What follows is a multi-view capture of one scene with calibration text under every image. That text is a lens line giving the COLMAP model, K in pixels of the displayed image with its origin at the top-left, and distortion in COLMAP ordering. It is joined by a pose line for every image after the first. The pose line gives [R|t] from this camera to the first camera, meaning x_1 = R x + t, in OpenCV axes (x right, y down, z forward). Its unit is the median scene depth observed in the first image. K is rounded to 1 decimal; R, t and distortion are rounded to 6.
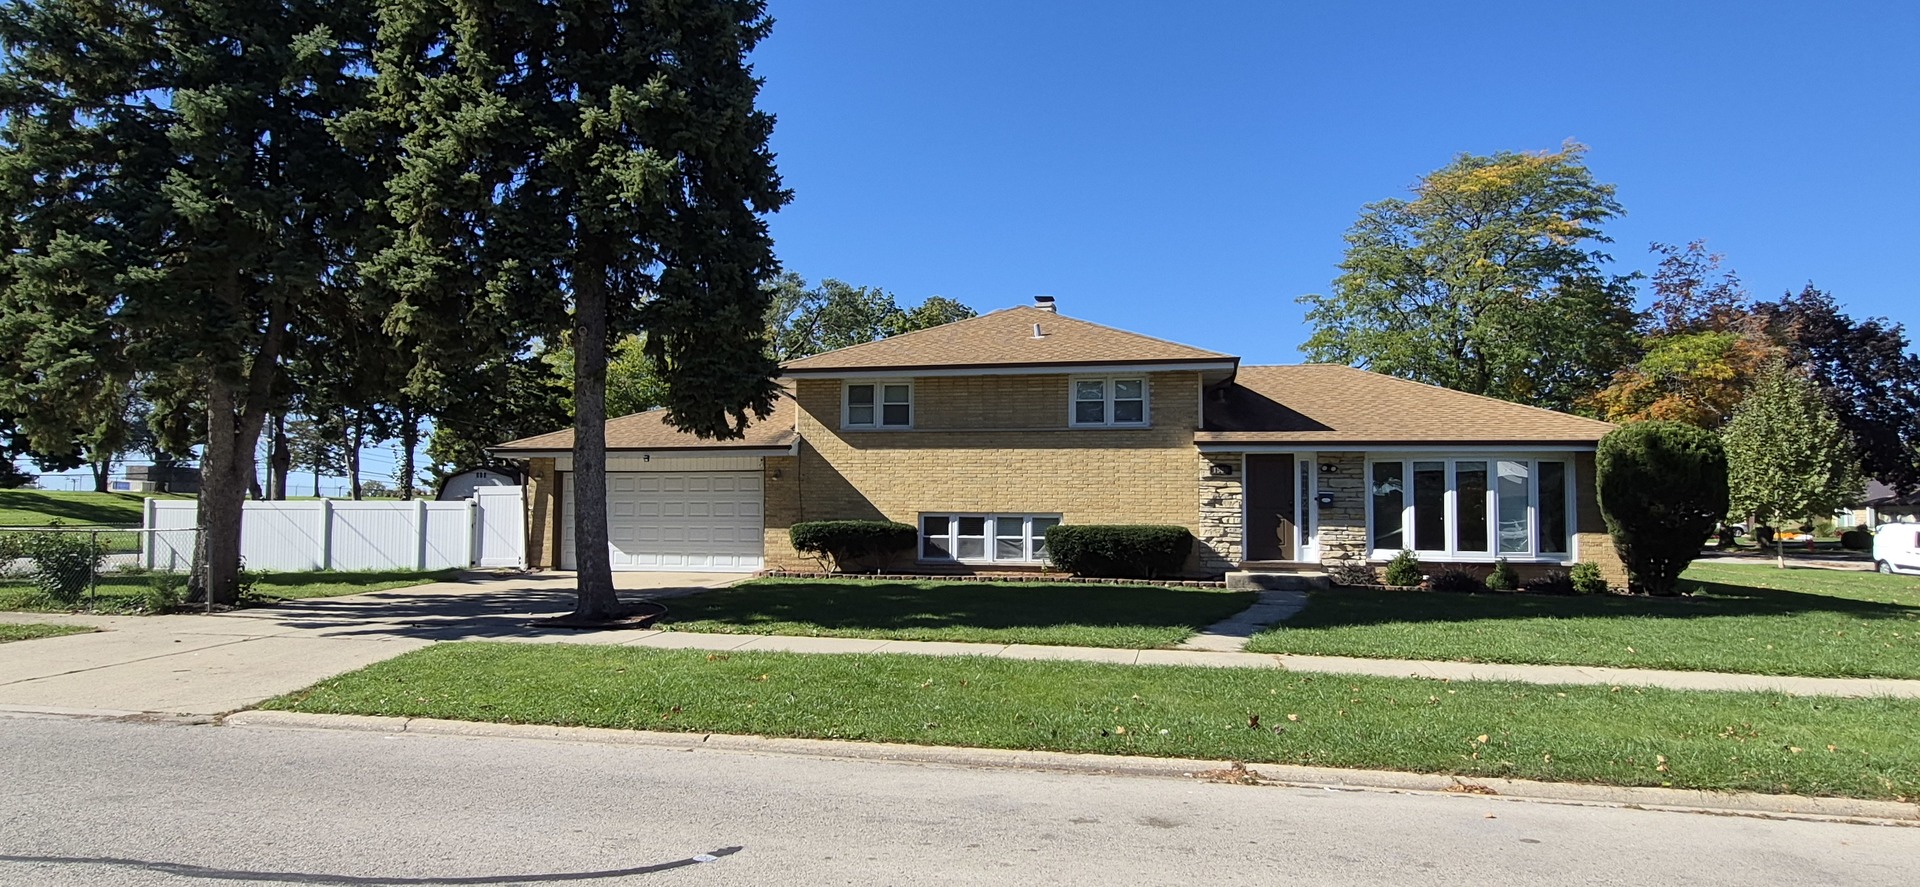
lens RADIAL K [[1105.8, 0, 960.0], [0, 1105.8, 443.5], [0, 0, 1]] dist [-0.002264, 0.002537]
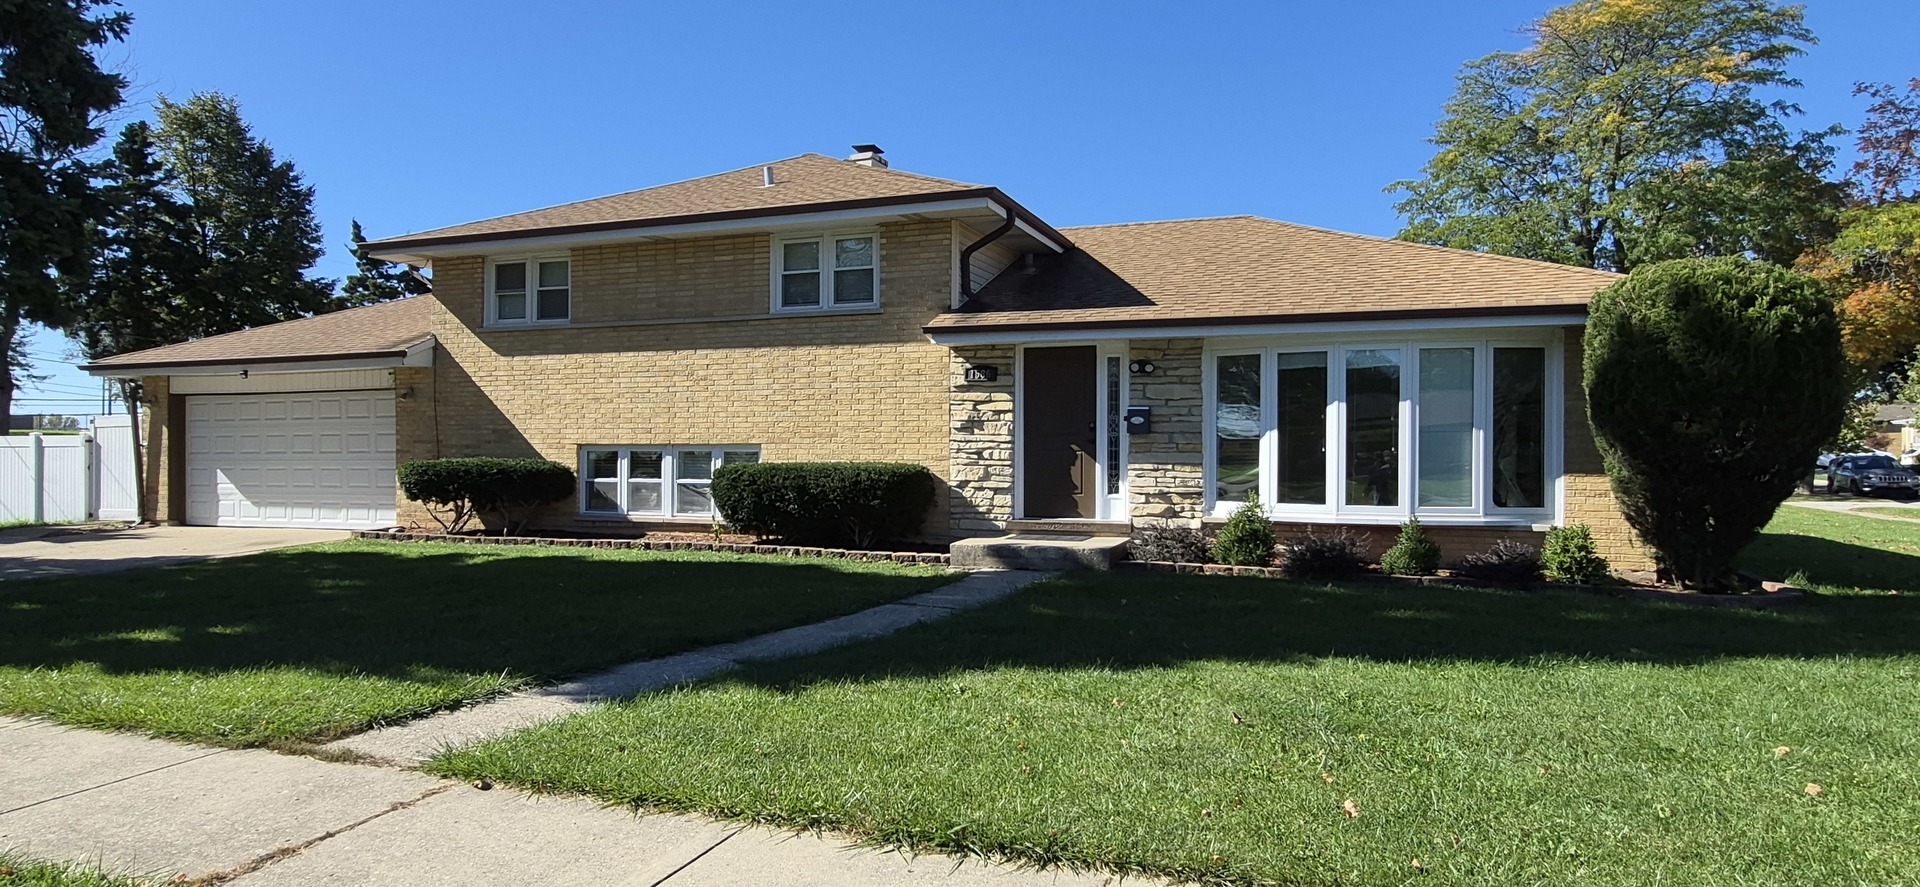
lens RADIAL K [[1105.8, 0, 960.0], [0, 1105.8, 443.5], [0, 0, 1]] dist [-0.002264, 0.002537]
pose [[0.989529, -0.007480, -0.144140, 0.312500], [0.015930, 0.998215, 0.057556, 0.026691], [0.143452, -0.059250, 0.987882, 0.374349]]
